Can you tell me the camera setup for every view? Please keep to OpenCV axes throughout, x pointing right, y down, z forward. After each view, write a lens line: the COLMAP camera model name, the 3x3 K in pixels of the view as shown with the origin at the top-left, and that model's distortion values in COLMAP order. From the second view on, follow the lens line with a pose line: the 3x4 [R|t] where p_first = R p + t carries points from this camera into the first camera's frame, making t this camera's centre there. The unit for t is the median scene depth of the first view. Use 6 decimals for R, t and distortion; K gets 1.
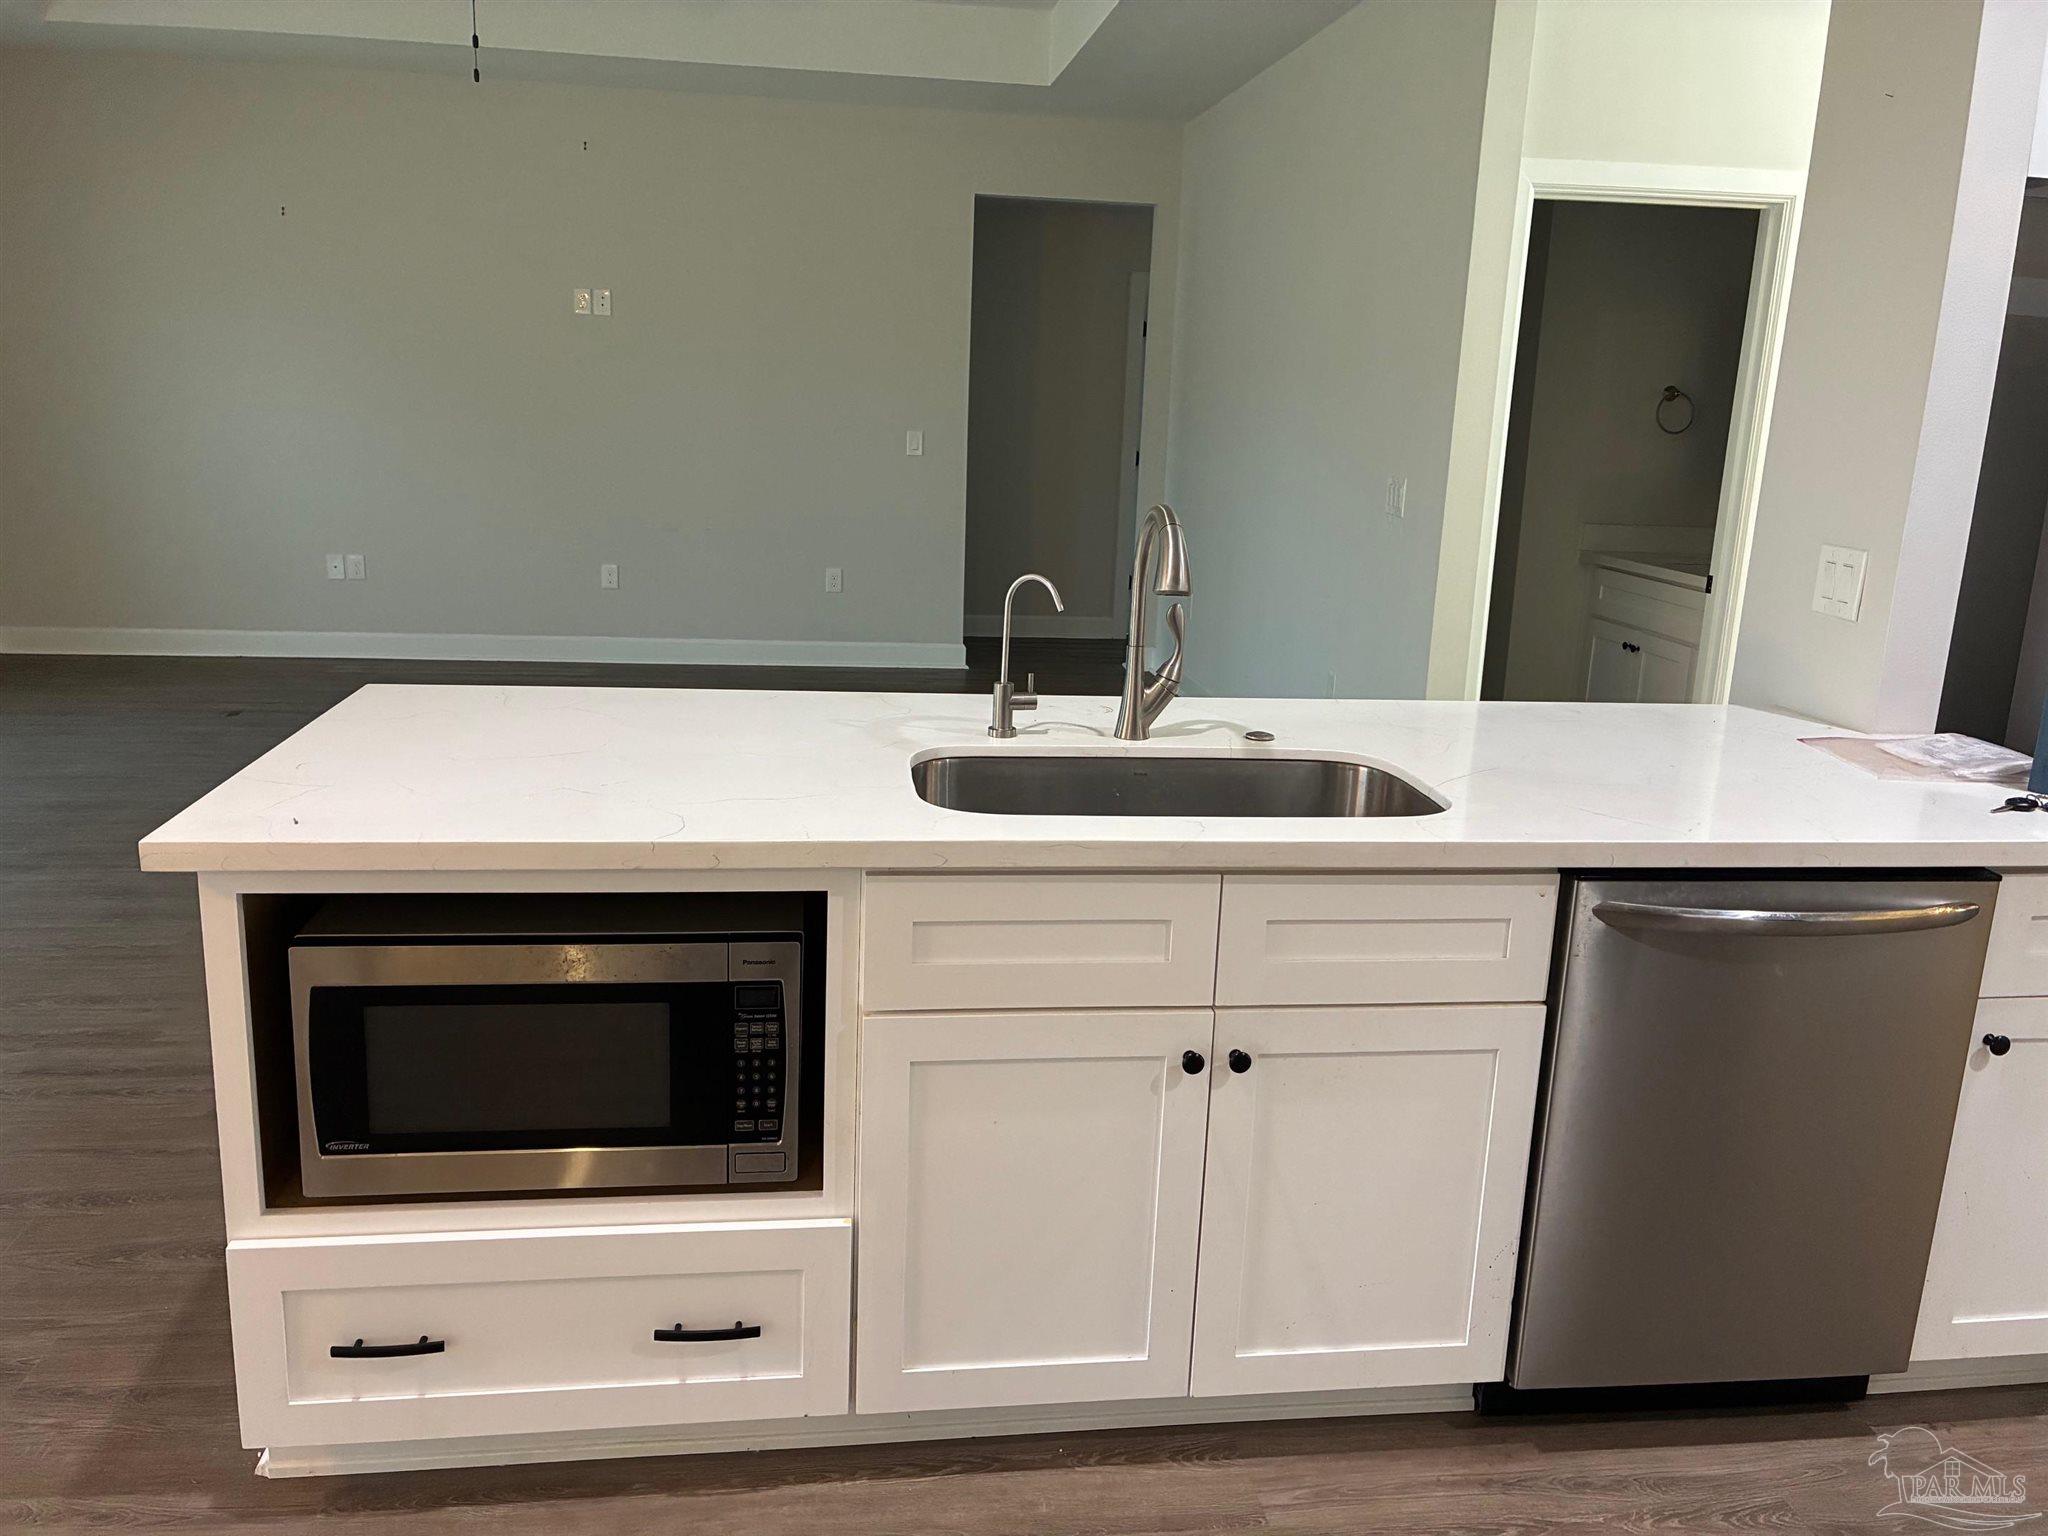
lens RADIAL K [[1554.6, 0, 1017.8], [0, 1554.6, 754.2], [0, 0, 1]] dist [0.052124, -0.048554]
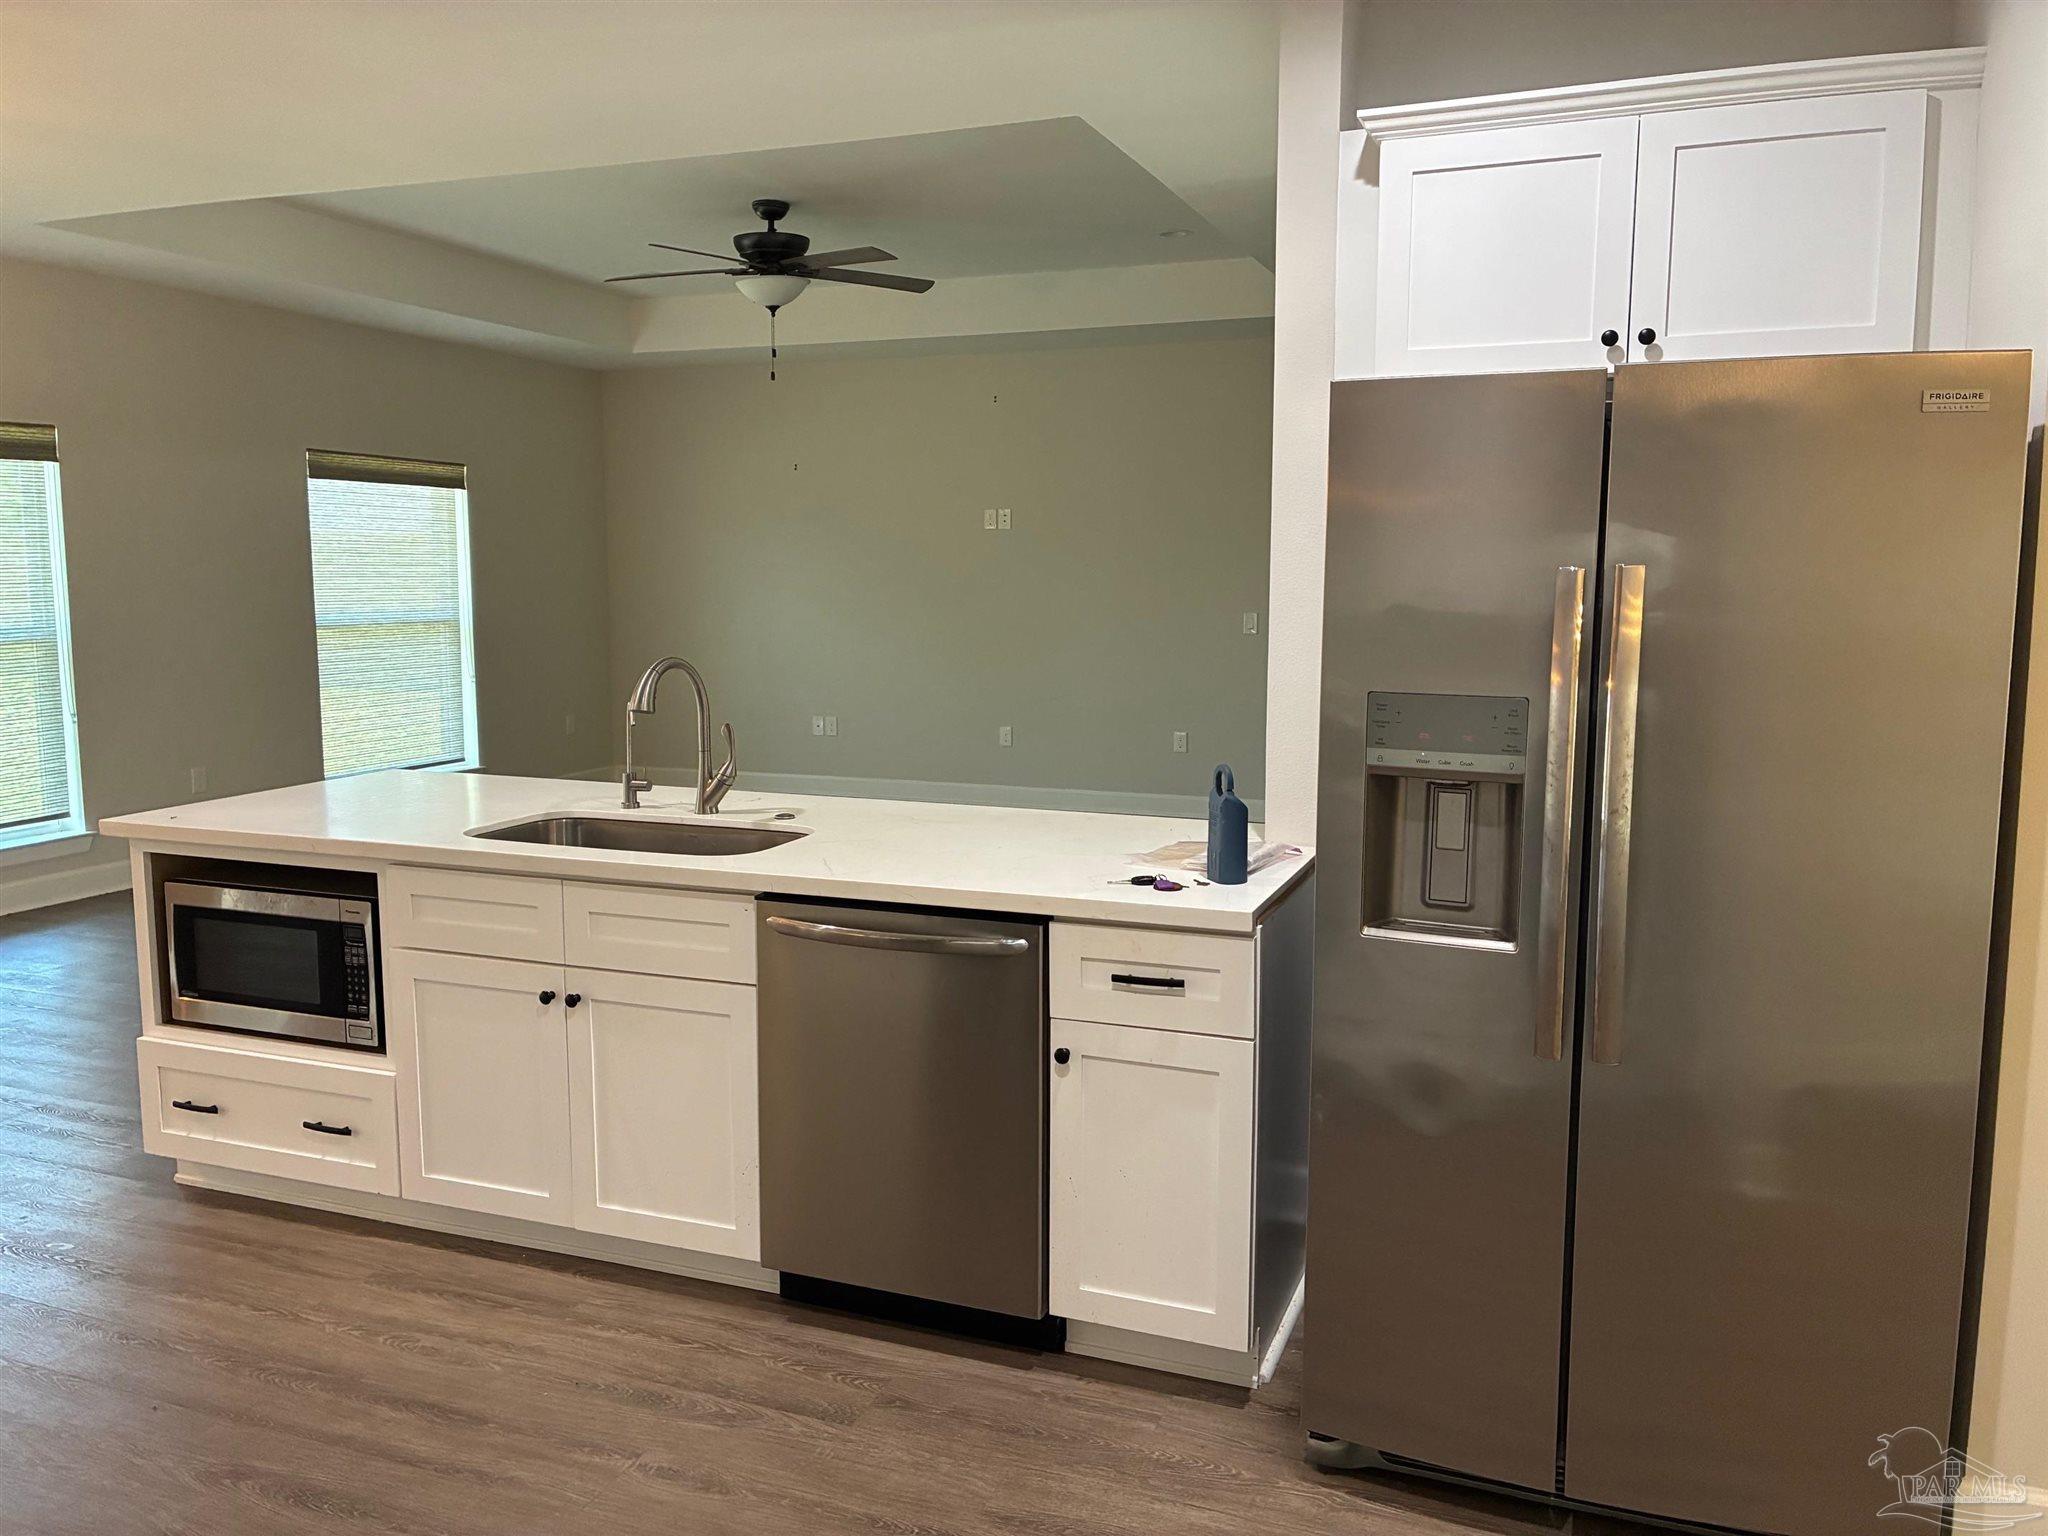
lens RADIAL K [[1554.6, 0, 1017.8], [0, 1554.6, 754.2], [0, 0, 1]] dist [0.052124, -0.048554]
pose [[0.876925, 0.023792, -0.480038, 1.283285], [-0.080125, 0.992034, -0.097204, 0.065832], [0.473901, 0.123703, 0.871846, -0.203316]]
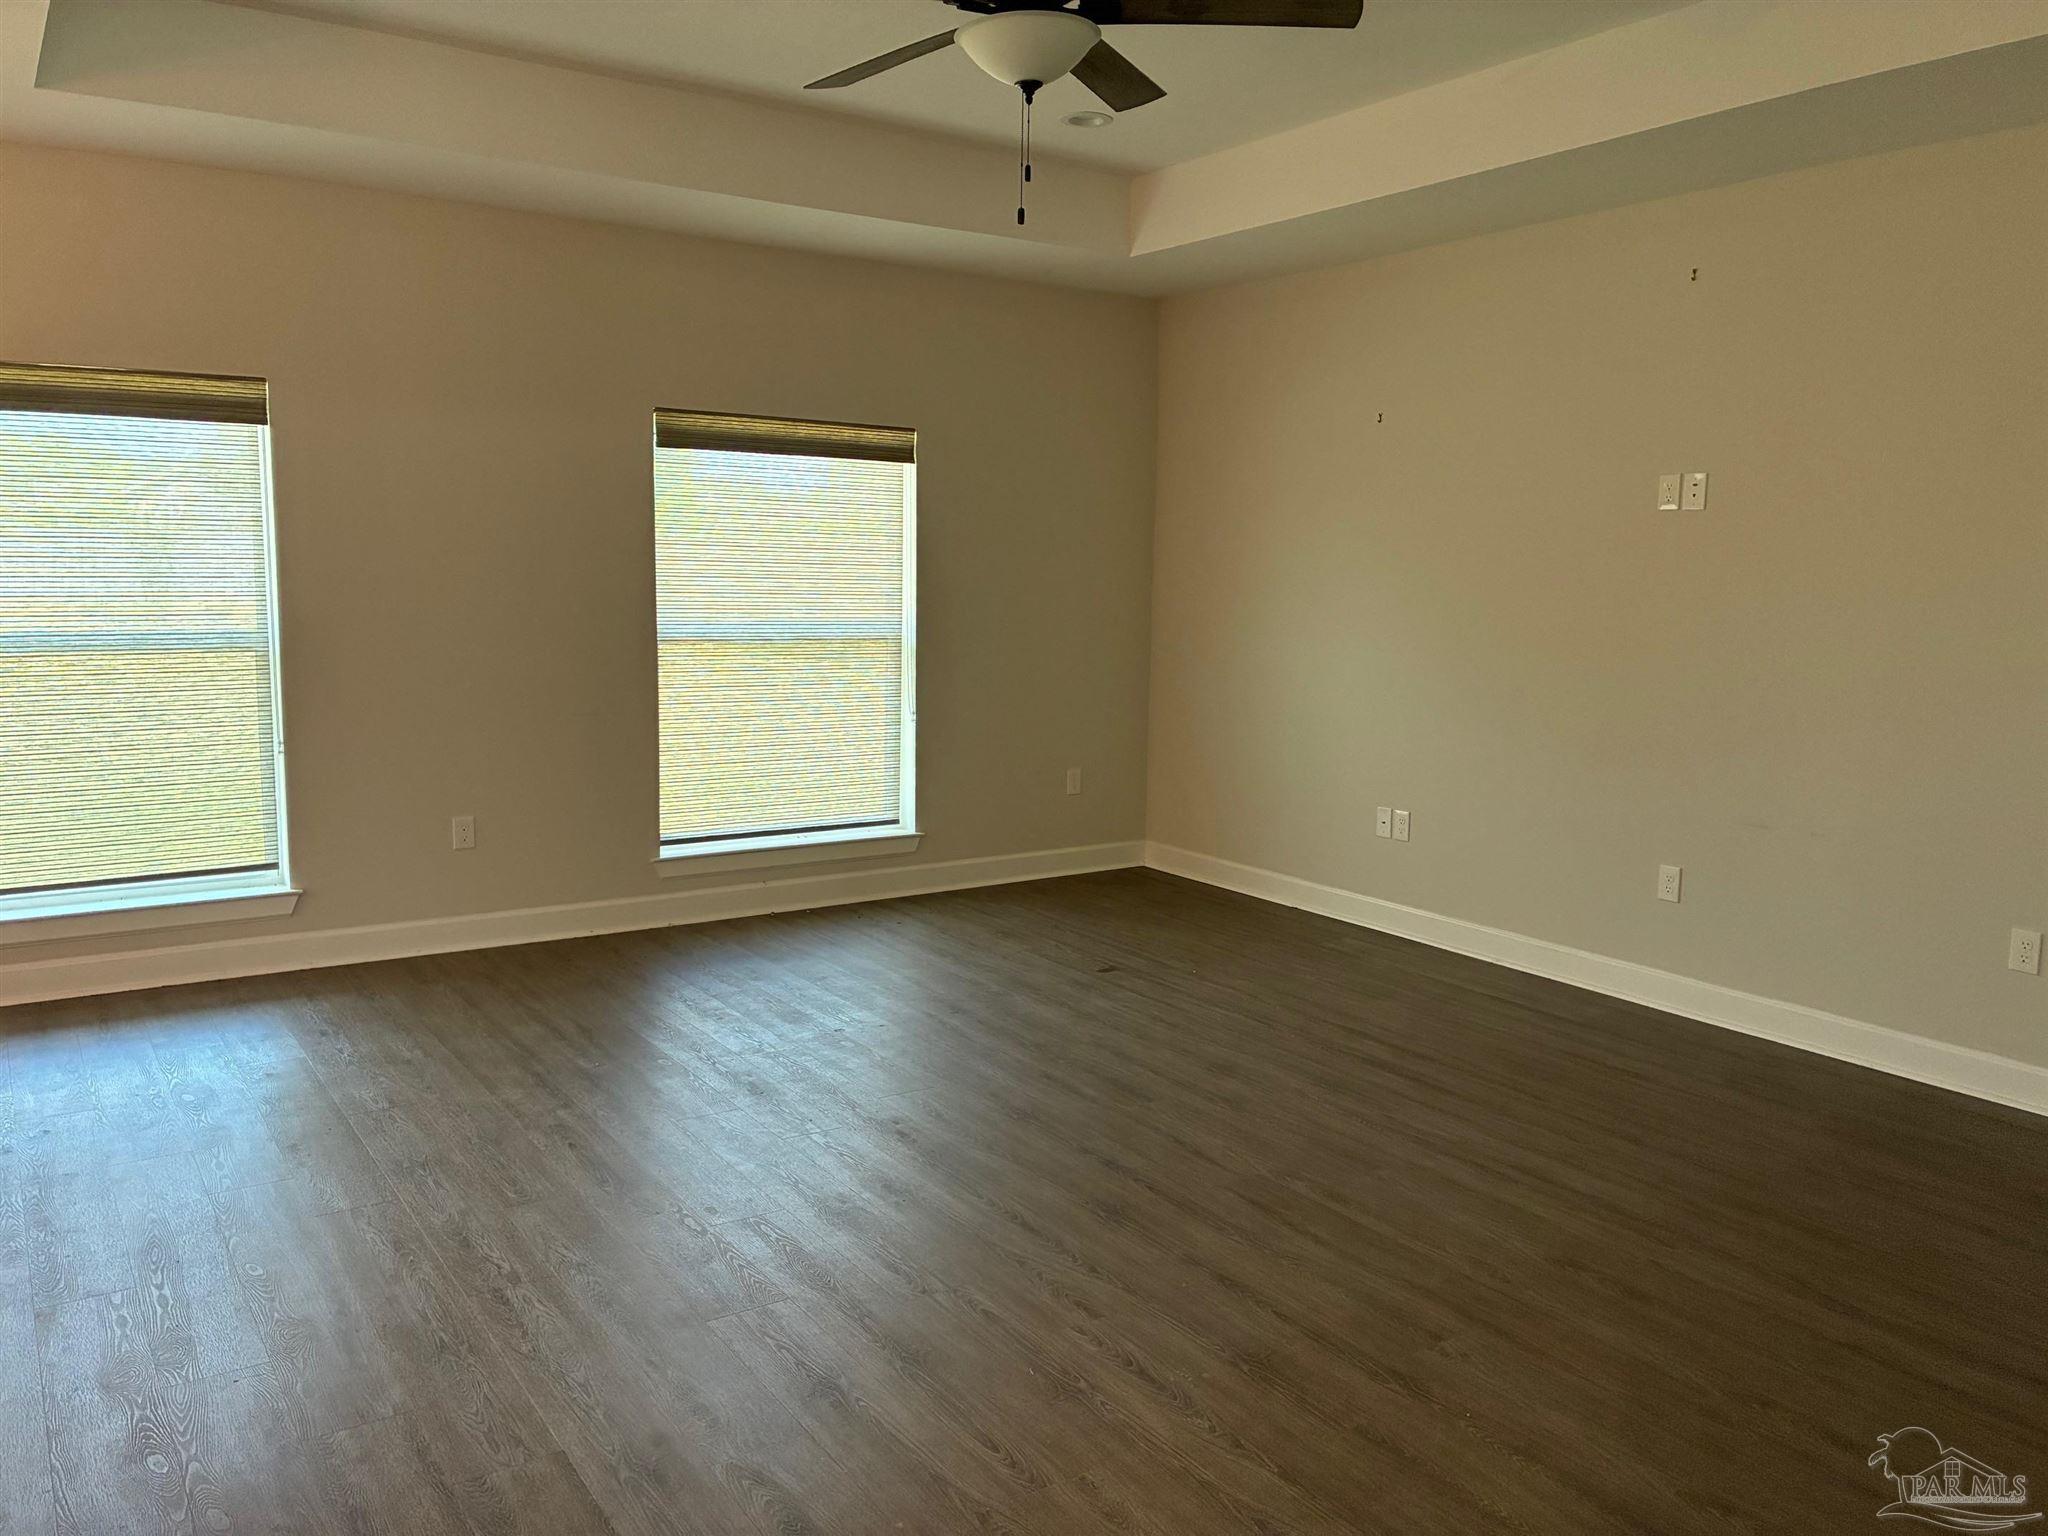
lens RADIAL K [[1568.0, 0, 1014.8], [0, 1568.0, 764.0], [0, 0, 1]] dist [0.076857, -0.088112]
pose [[0.446126, 0.088460, -0.890588, 0.860743], [-0.204717, 0.978807, -0.005327, -0.399147], [0.871242, 0.184695, 0.454780, 1.666866]]
